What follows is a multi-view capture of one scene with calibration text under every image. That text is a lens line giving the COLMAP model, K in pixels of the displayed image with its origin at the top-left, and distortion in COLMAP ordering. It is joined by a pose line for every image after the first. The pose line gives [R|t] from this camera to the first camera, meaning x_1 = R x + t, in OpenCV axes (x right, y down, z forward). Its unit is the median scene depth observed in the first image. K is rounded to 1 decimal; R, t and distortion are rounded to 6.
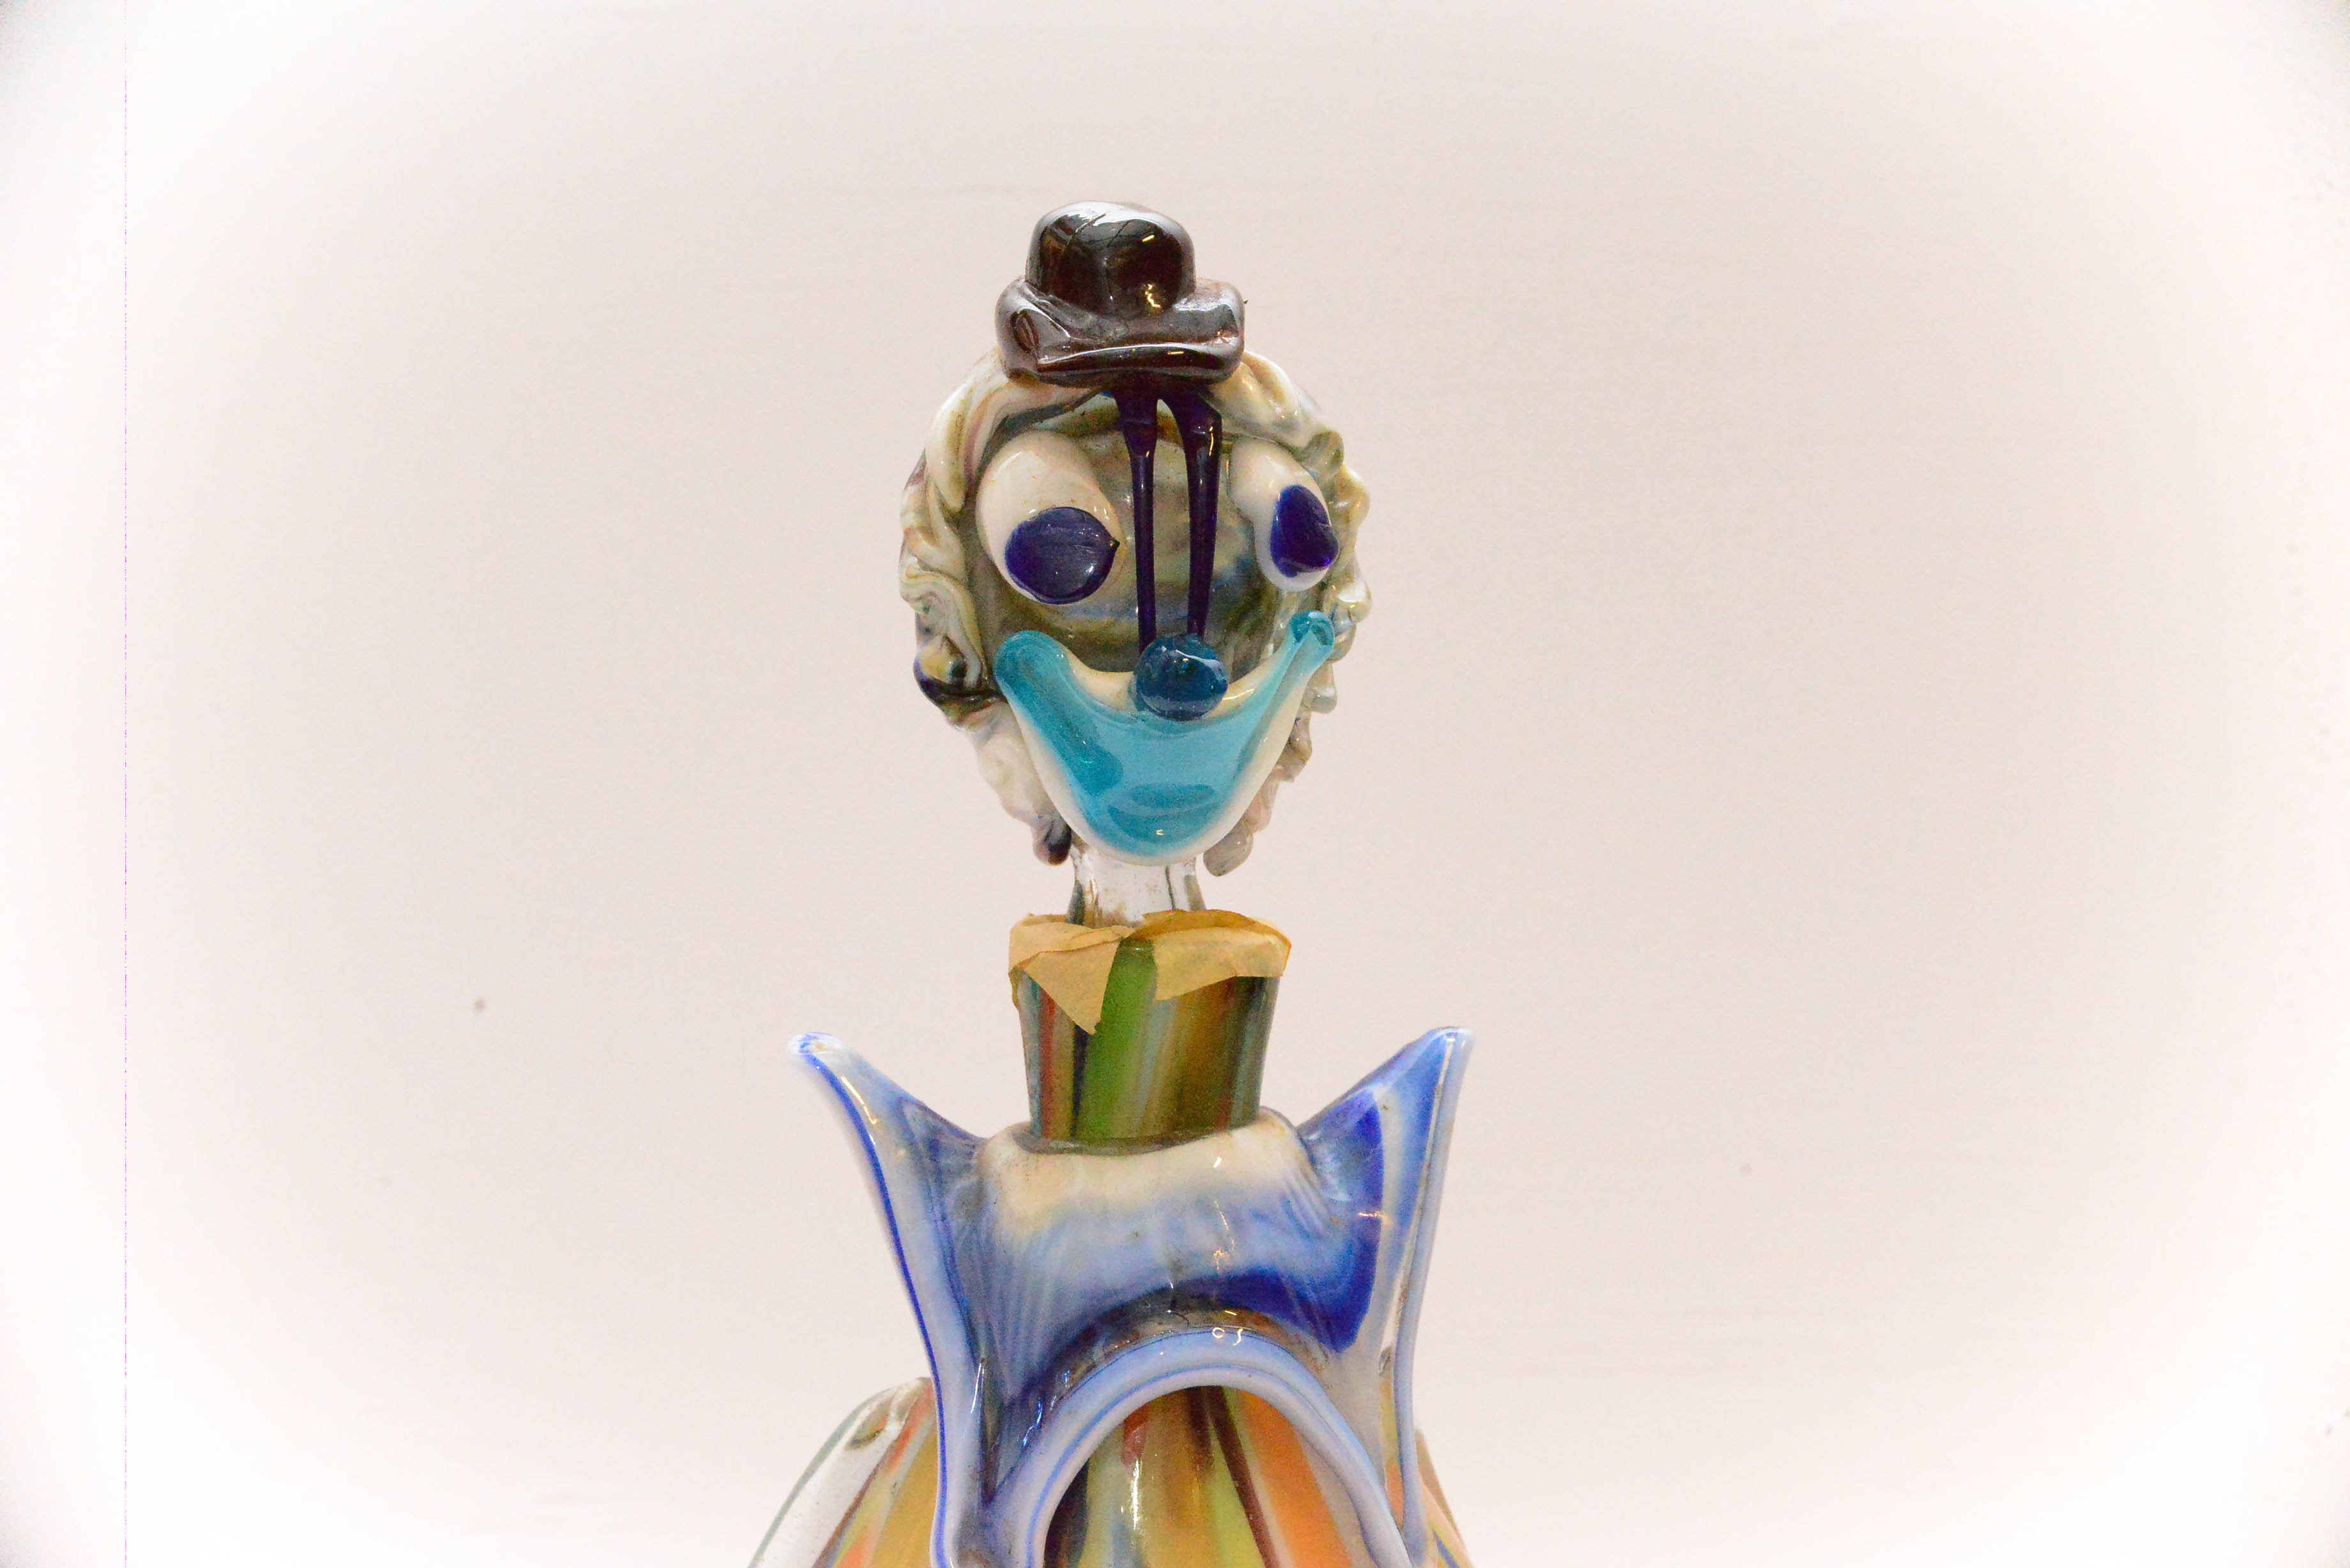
lens RADIAL K [[3564.5, 0, 1175.0], [0, 3564.5, 784.0], [0, 0, 1]] dist [0.017421, 0.007454]
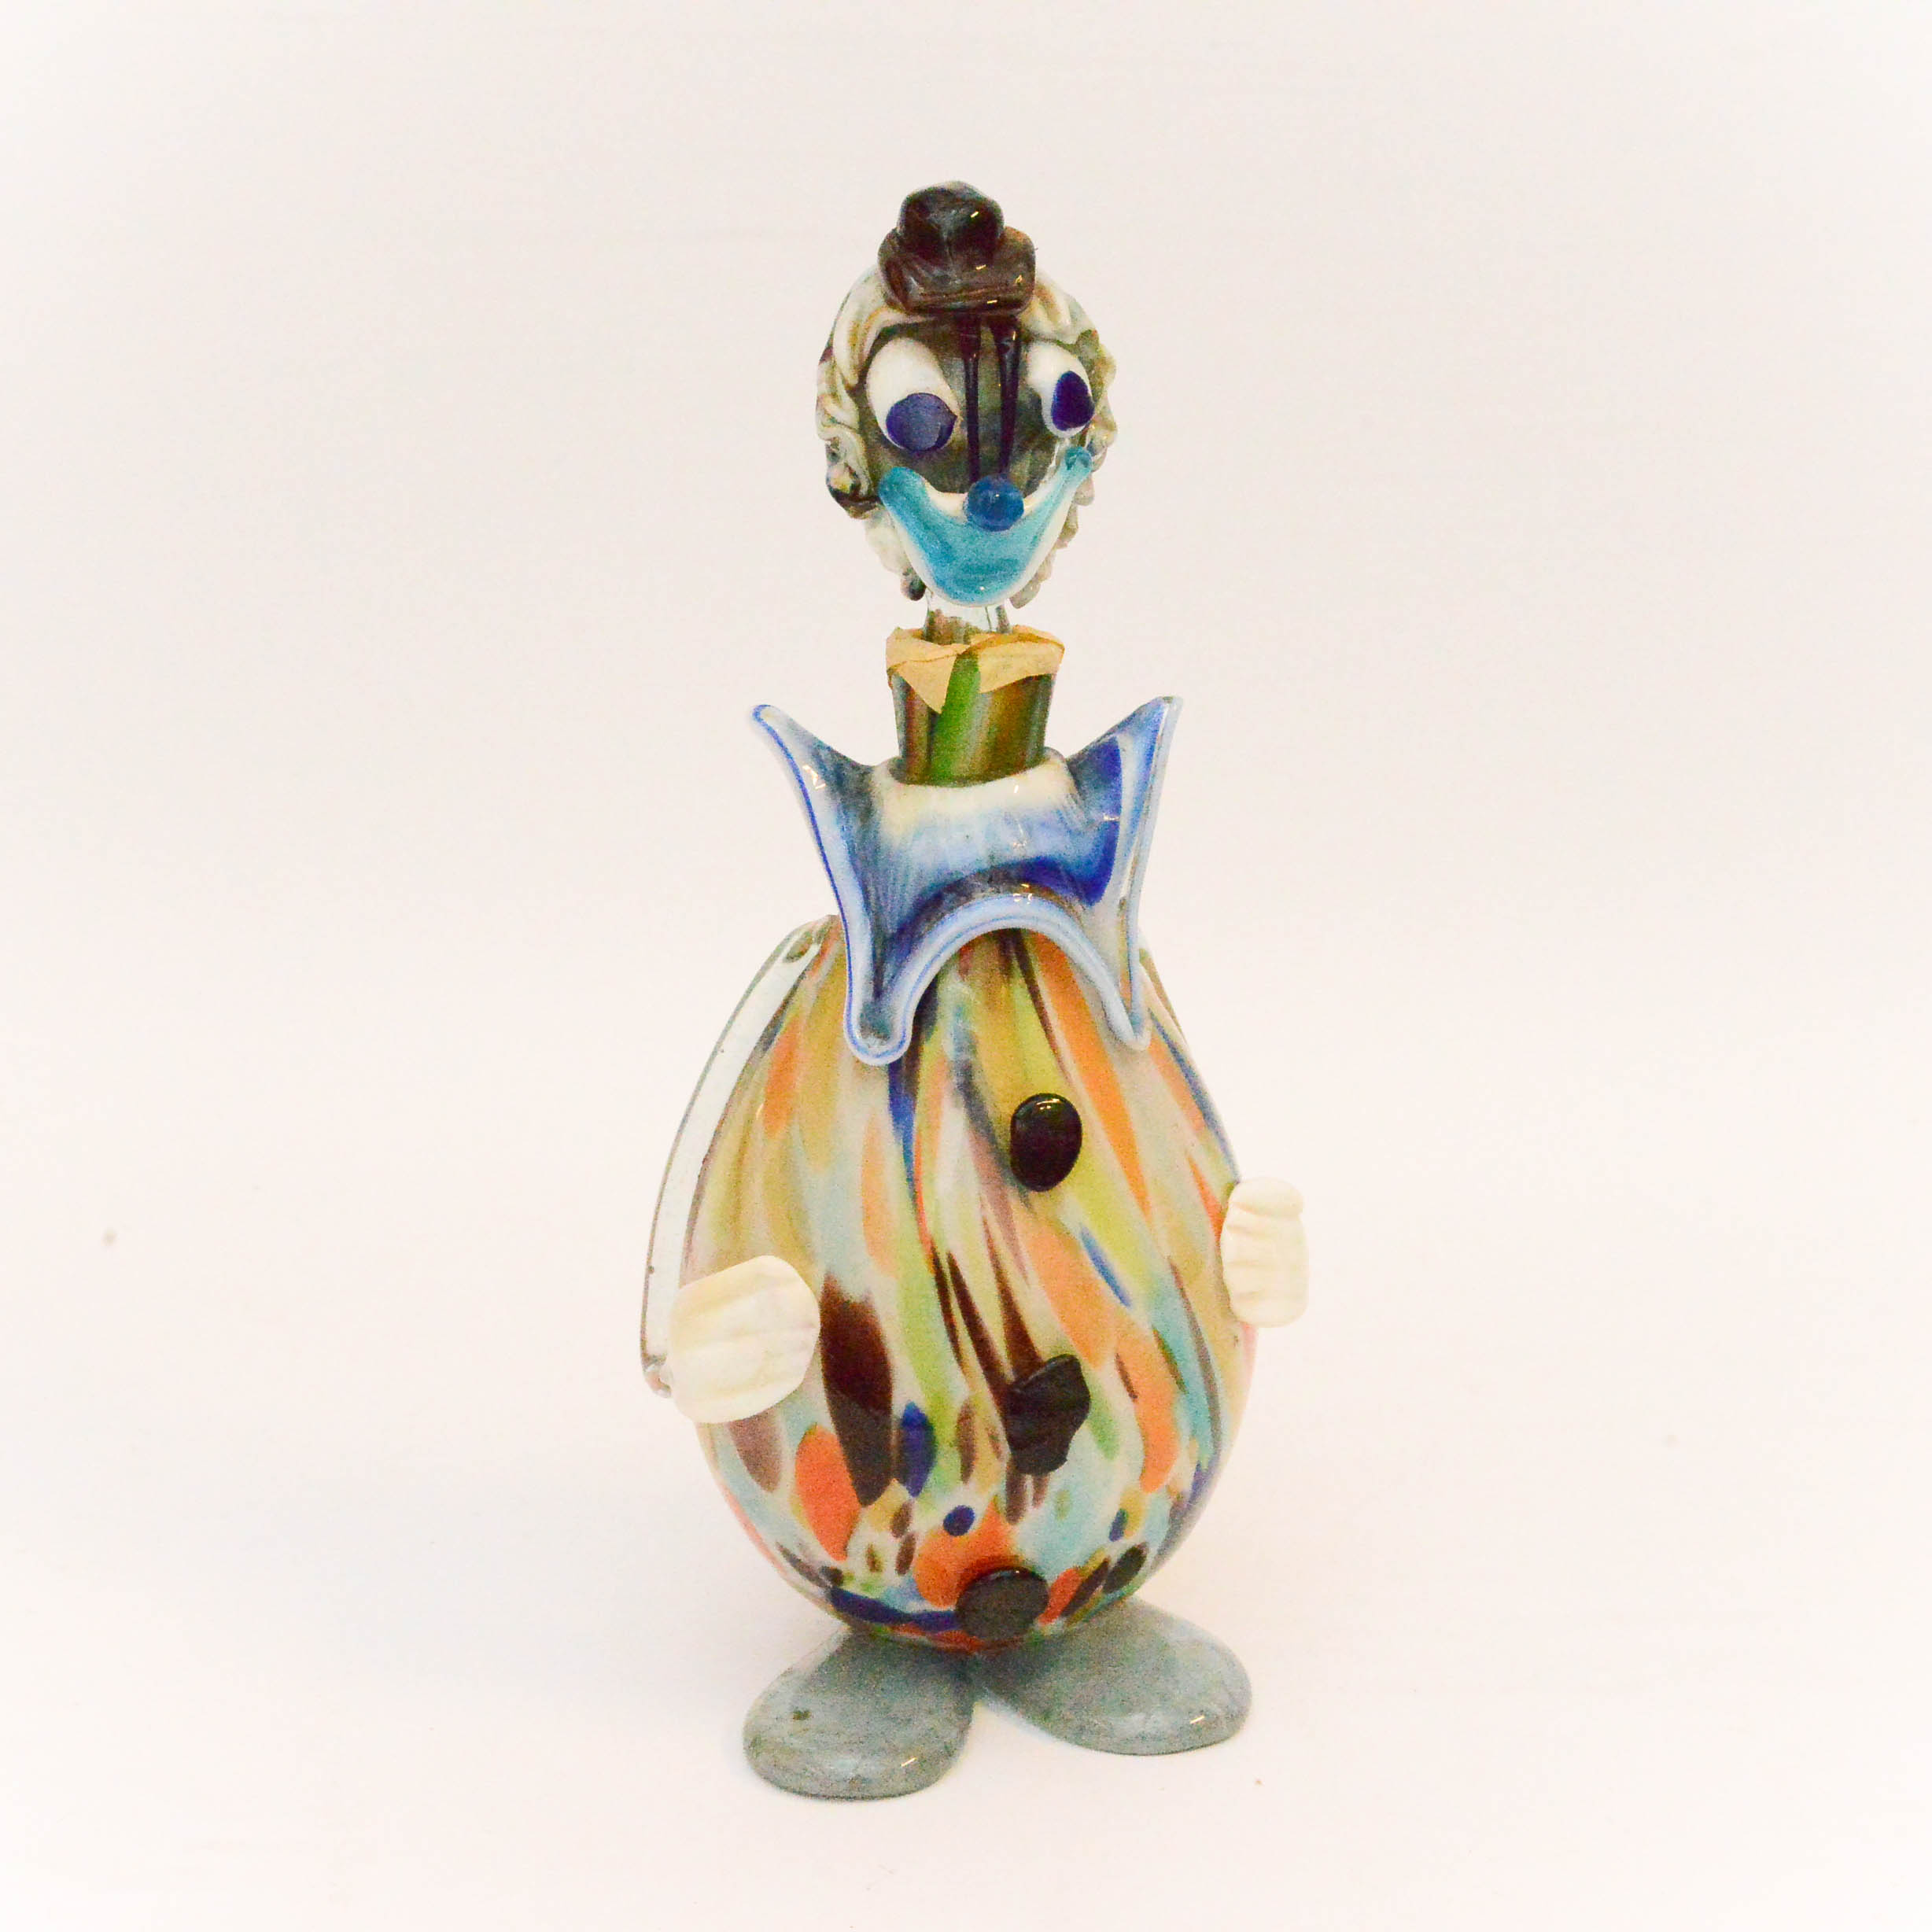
lens RADIAL K [[4305.1, 0, 966.0], [0, 4305.1, 966.0], [0, 0, 1]] dist [0.042257, 0.078981]
pose [[0.999996, 0.001239, -0.002728, -0.005850], [-0.000614, 0.975875, 0.218331, -0.241765], [0.002933, -0.218328, 0.975871, -0.917509]]
